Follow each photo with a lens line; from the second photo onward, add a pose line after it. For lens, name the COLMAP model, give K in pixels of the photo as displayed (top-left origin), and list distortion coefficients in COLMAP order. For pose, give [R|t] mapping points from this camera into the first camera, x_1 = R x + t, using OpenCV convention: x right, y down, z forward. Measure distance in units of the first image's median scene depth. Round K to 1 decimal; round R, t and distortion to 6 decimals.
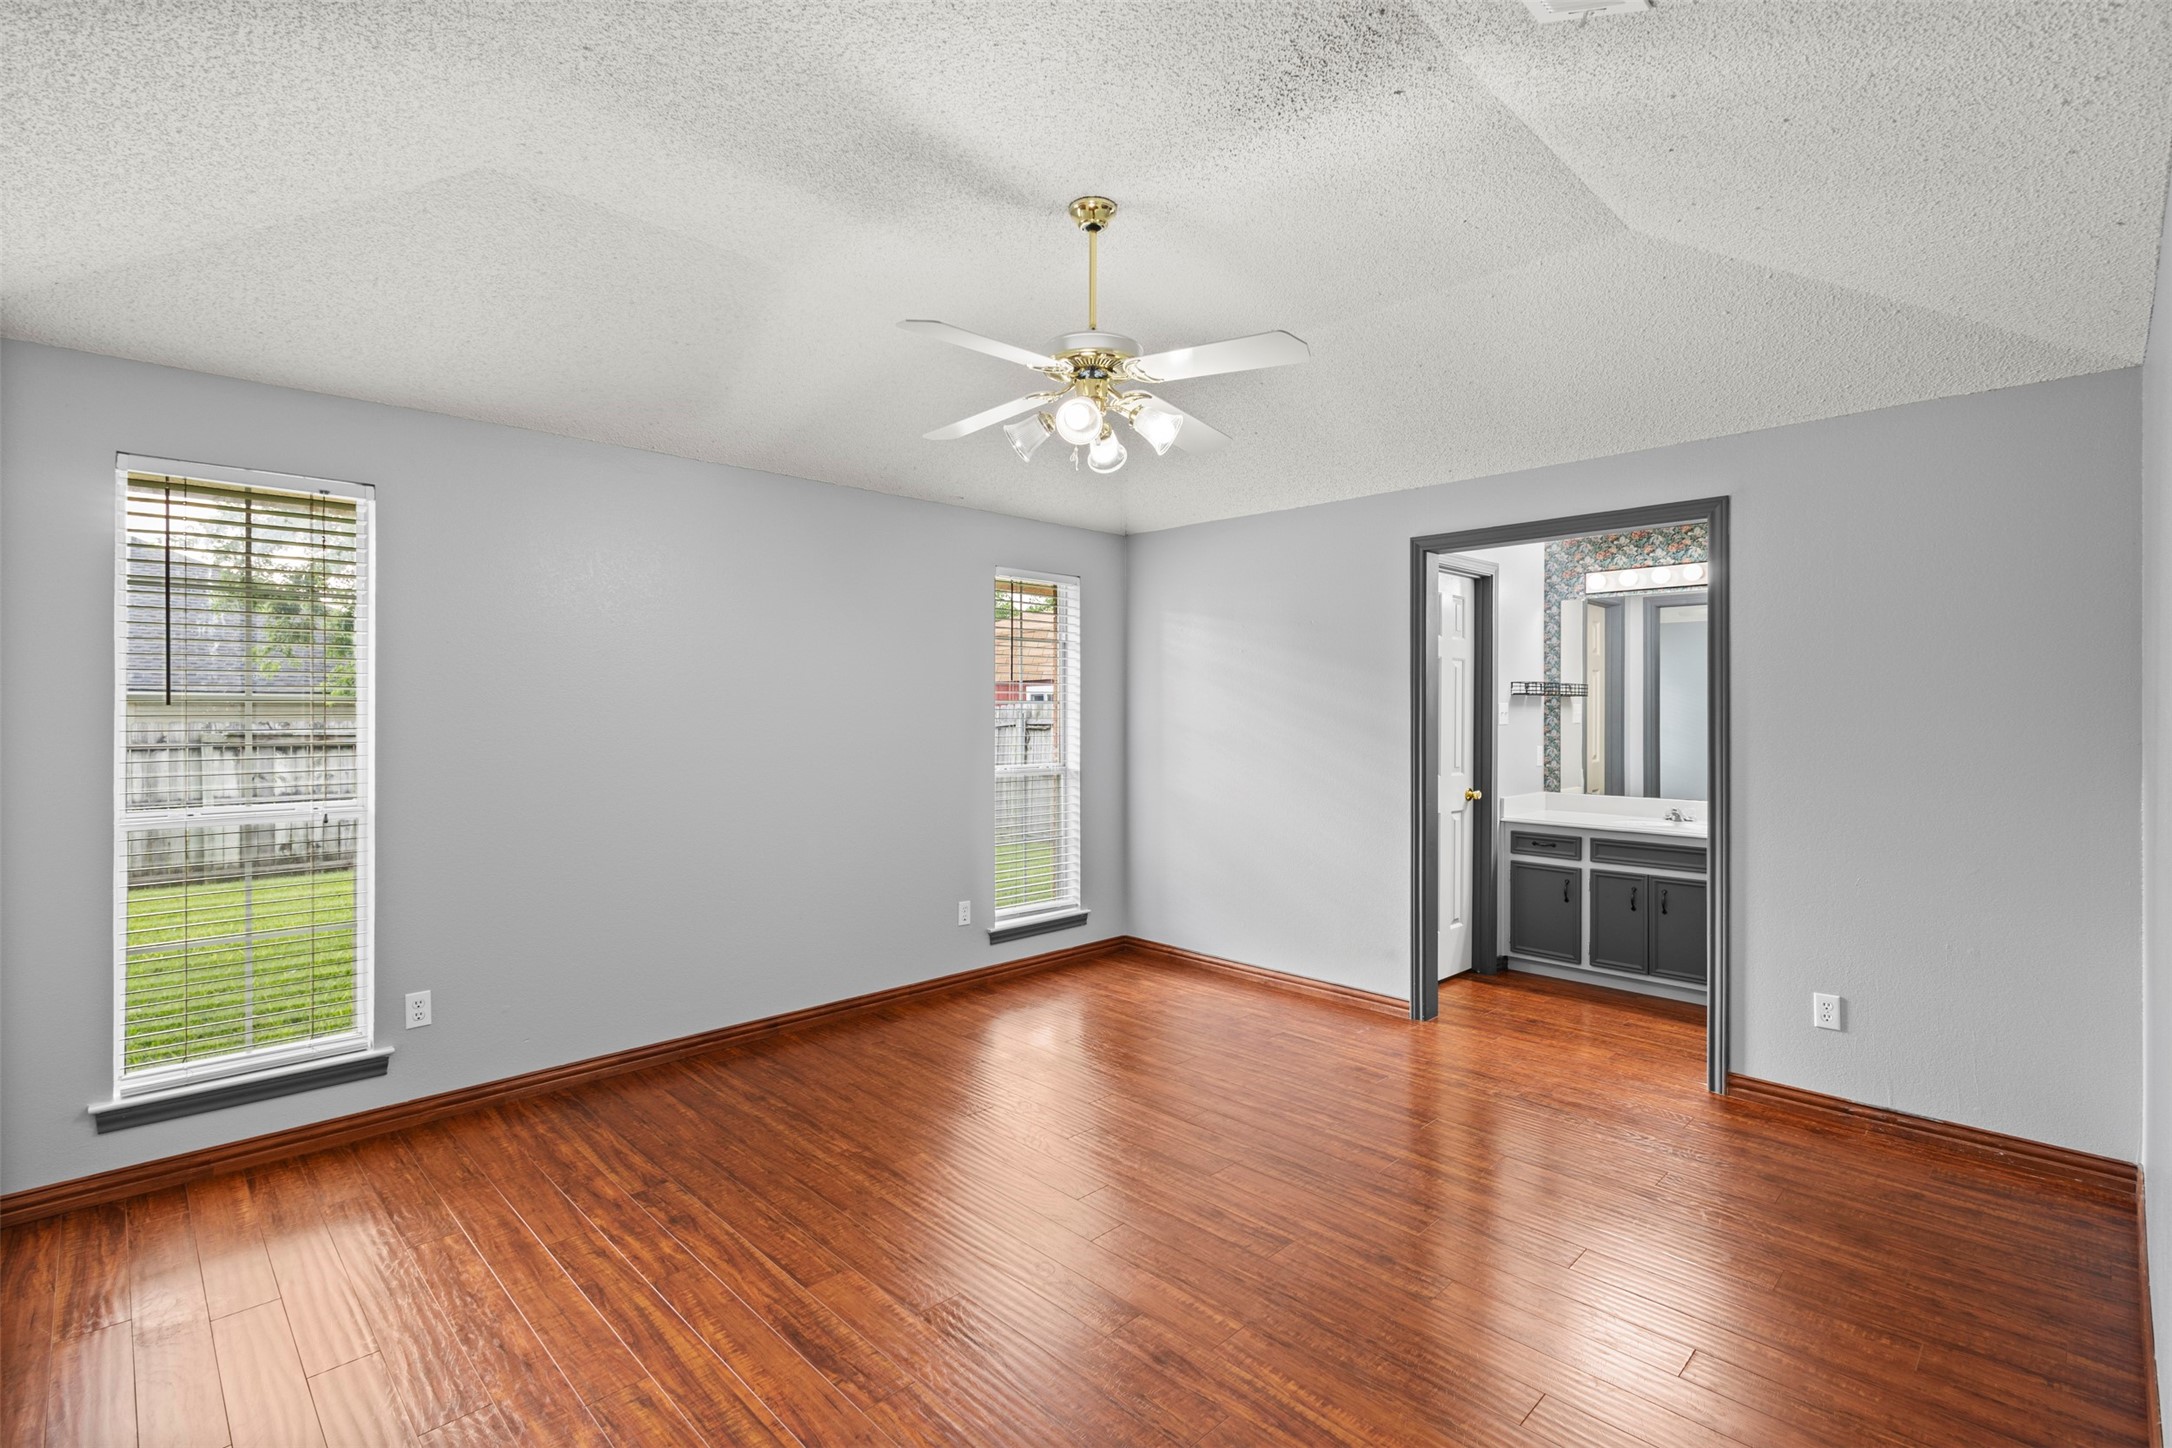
lens RADIAL K [[994.8, 0, 1082.7], [0, 994.8, 715.5], [0, 0, 1]] dist [0.009232, -0.004522]
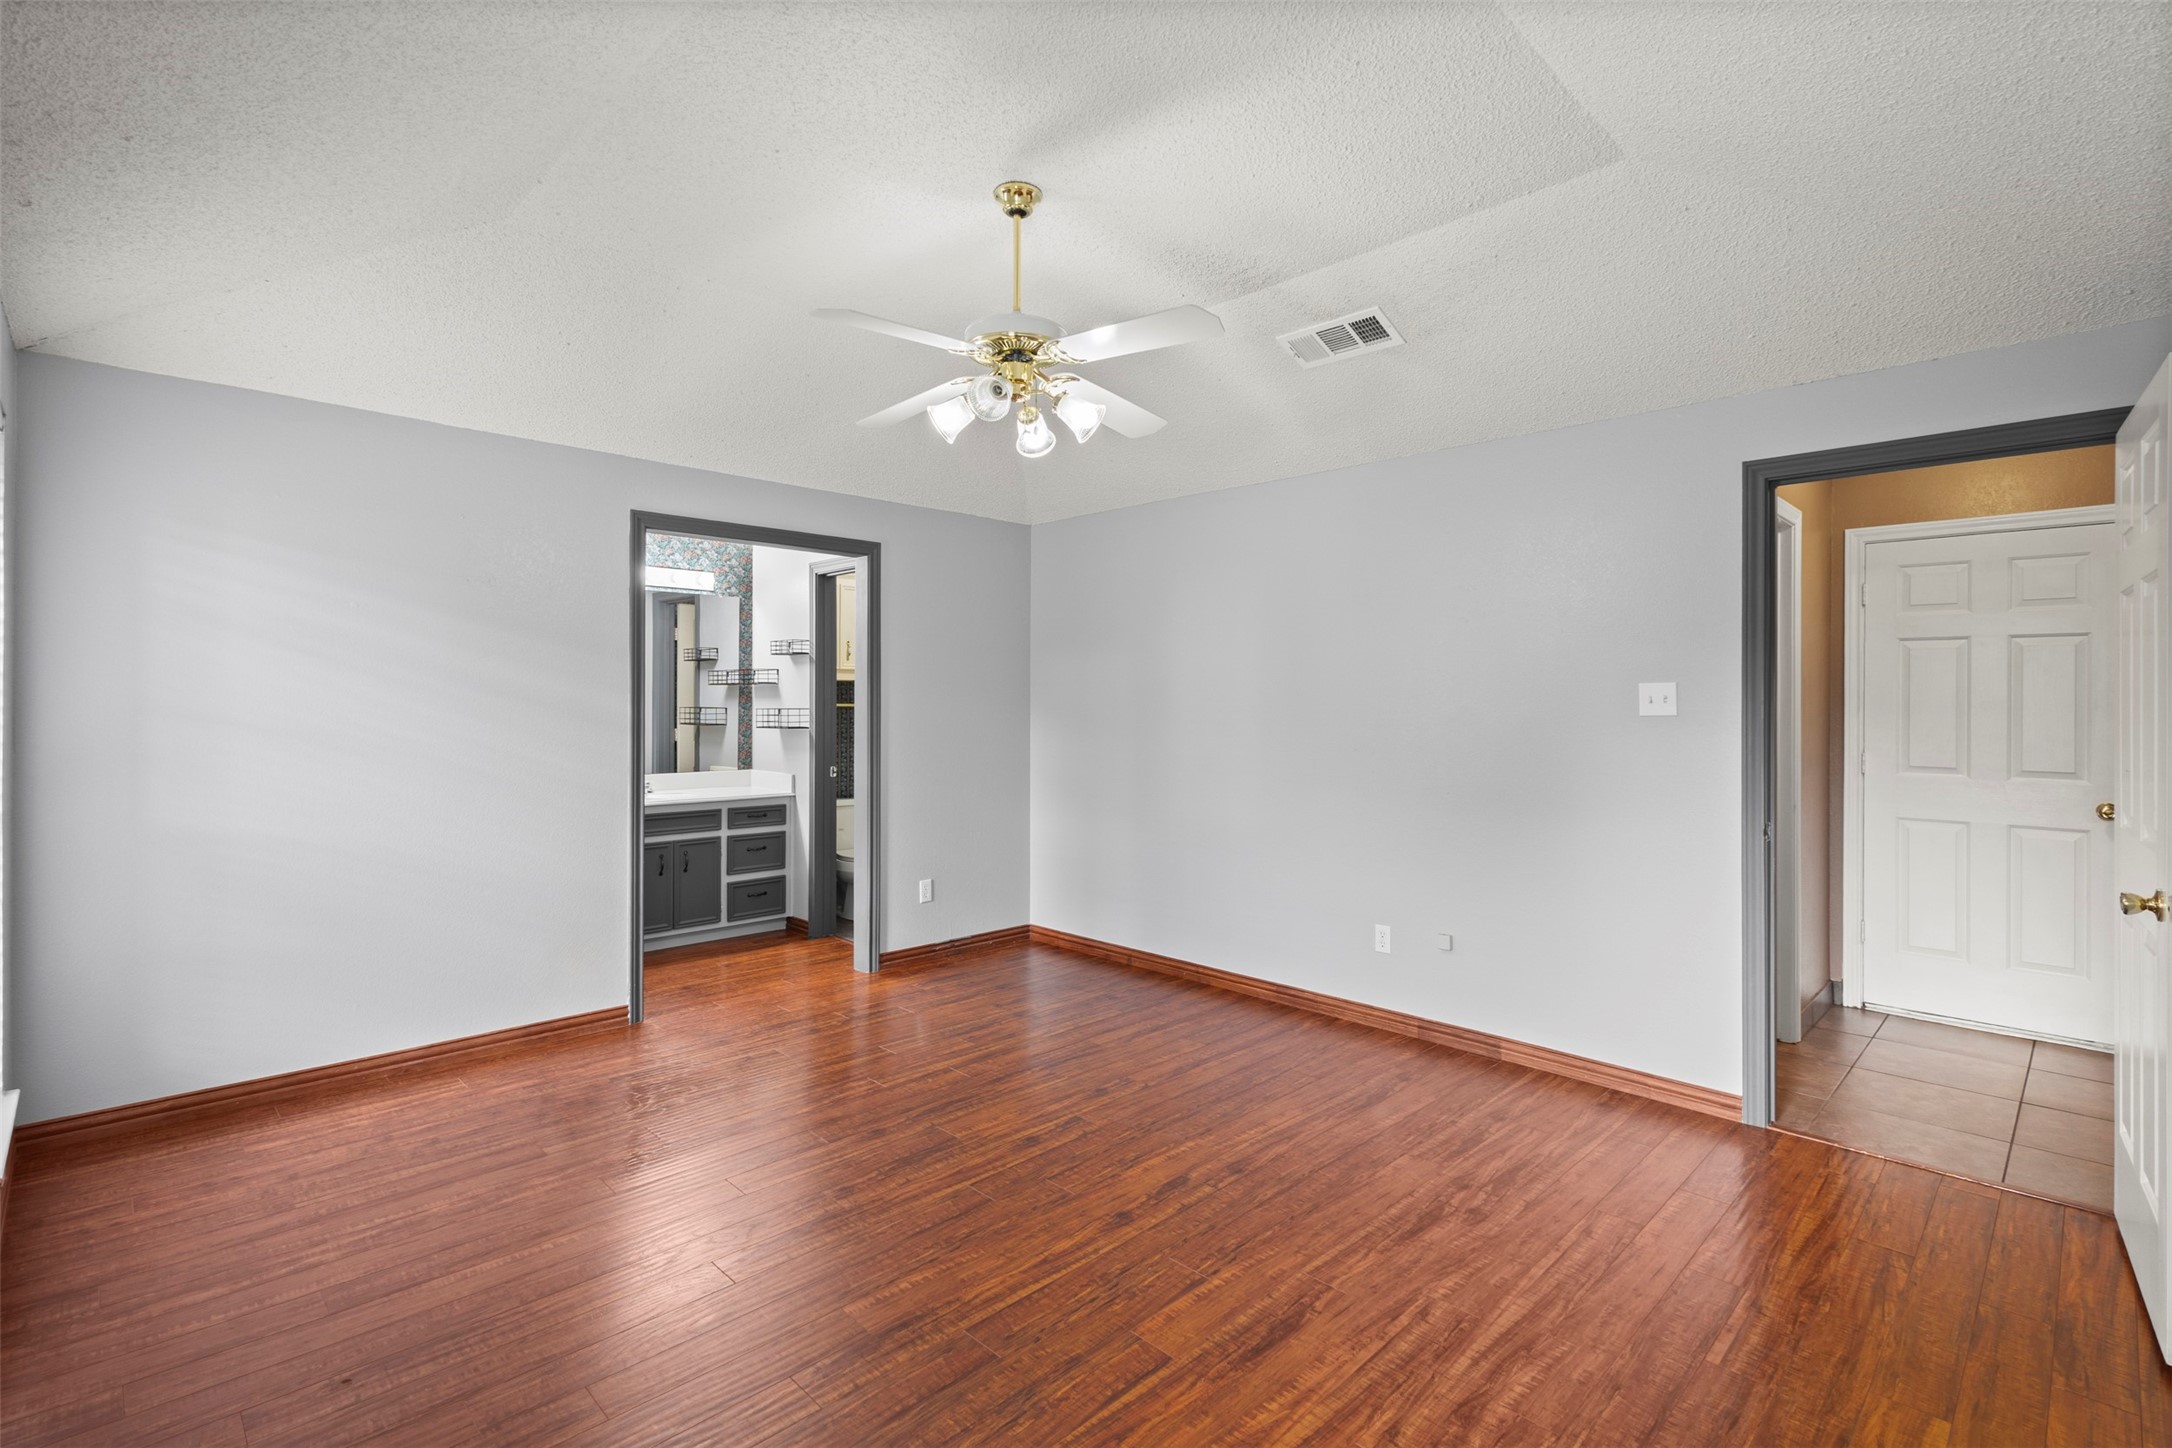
lens RADIAL K [[994.8, 0, 1088.7], [0, 994.8, 727.5], [0, 0, 1]] dist [0.009232, -0.004522]
pose [[-0.001127, -0.027891, 0.999610, -0.846643], [-0.000286, 0.999611, 0.027890, -0.001378], [-0.999999, -0.000255, -0.001135, 0.802774]]
